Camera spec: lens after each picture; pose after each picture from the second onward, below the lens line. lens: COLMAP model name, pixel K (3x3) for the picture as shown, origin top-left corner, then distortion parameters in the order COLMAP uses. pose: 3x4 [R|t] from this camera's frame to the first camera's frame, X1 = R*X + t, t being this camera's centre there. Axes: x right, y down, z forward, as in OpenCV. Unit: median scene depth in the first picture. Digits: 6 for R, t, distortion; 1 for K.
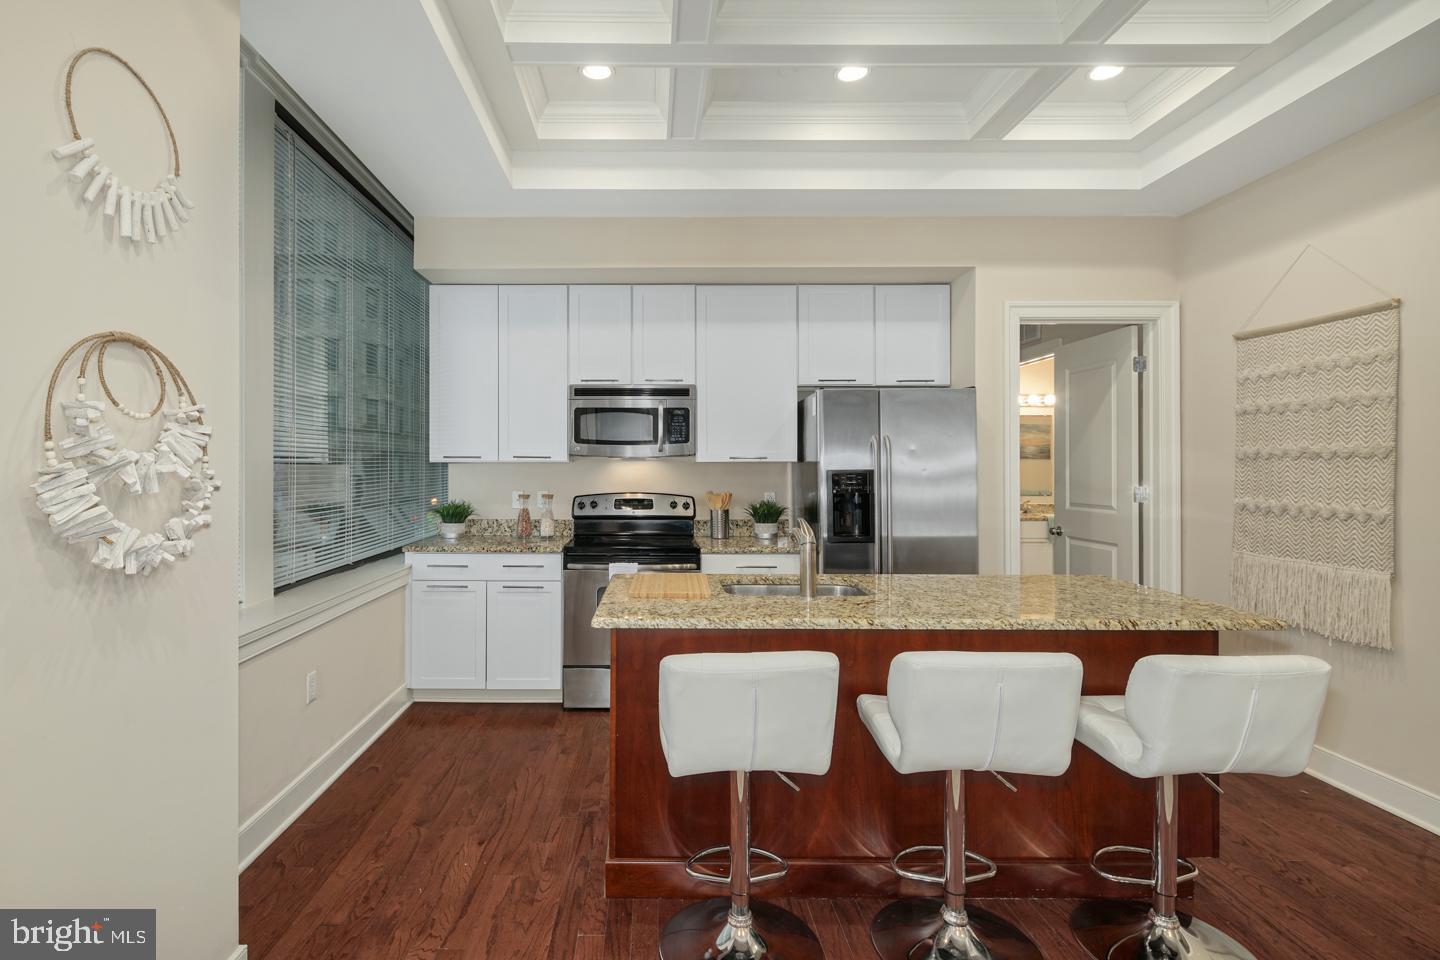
lens RADIAL K [[680.9, 0, 678.1], [0, 680.9, 463.3], [0, 0, 1]] dist [0.003495, -0.002292]
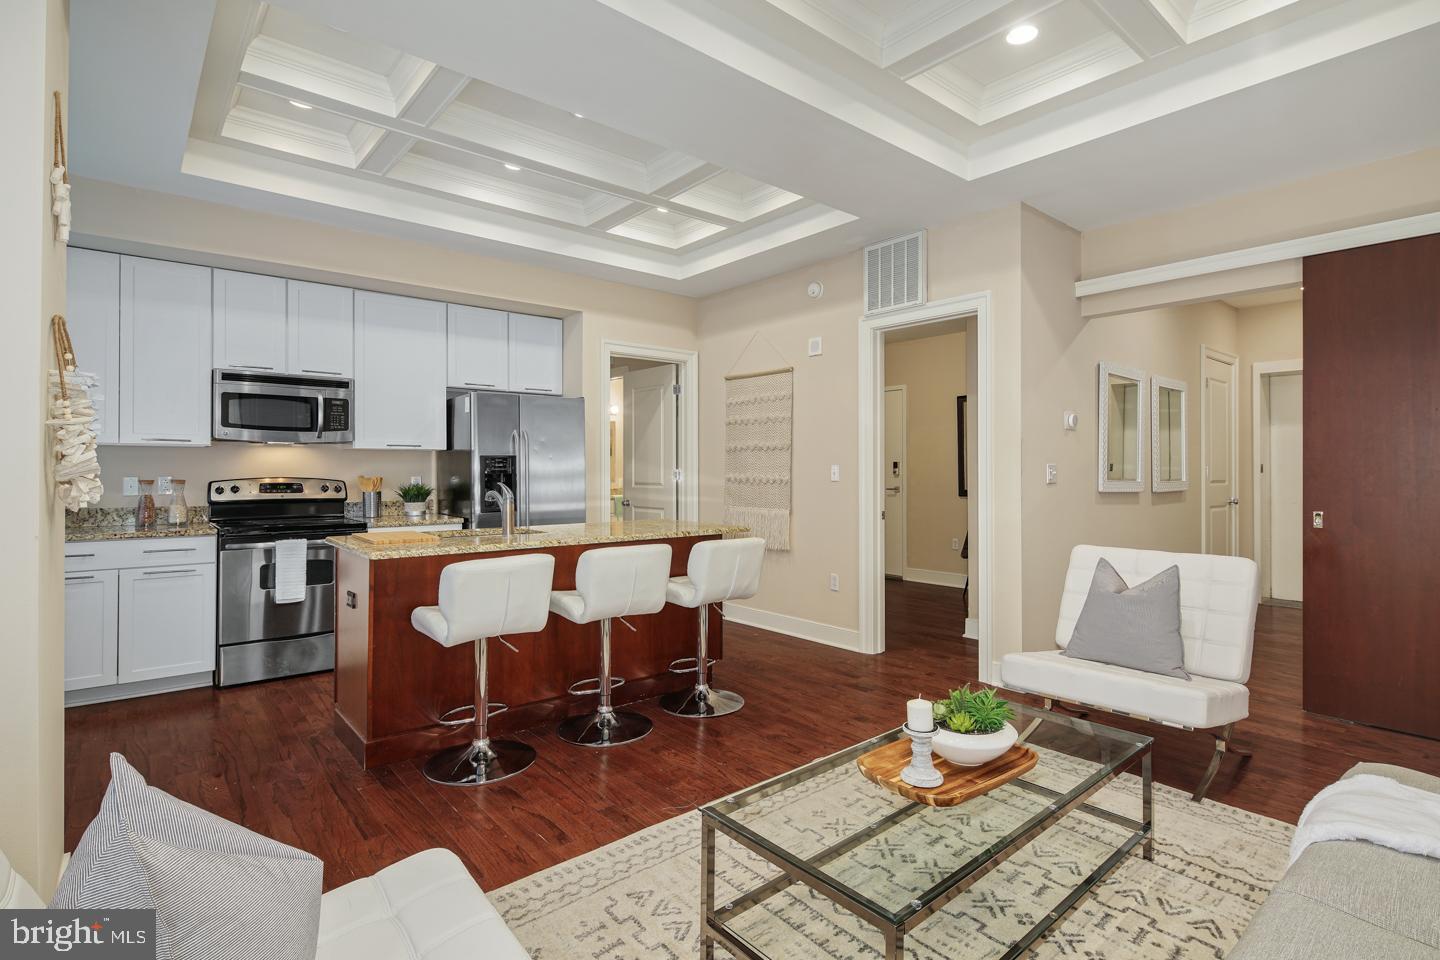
lens RADIAL K [[701.9, 0, 724.4], [0, 701.9, 472.8], [0, 0, 1]] dist [-0.001451, -0.002052]
pose [[0.764891, -0.003738, 0.644149, -0.254213], [-0.000567, 0.999979, 0.006475, 0.030820], [-0.644159, -0.005318, 0.764873, -0.272730]]
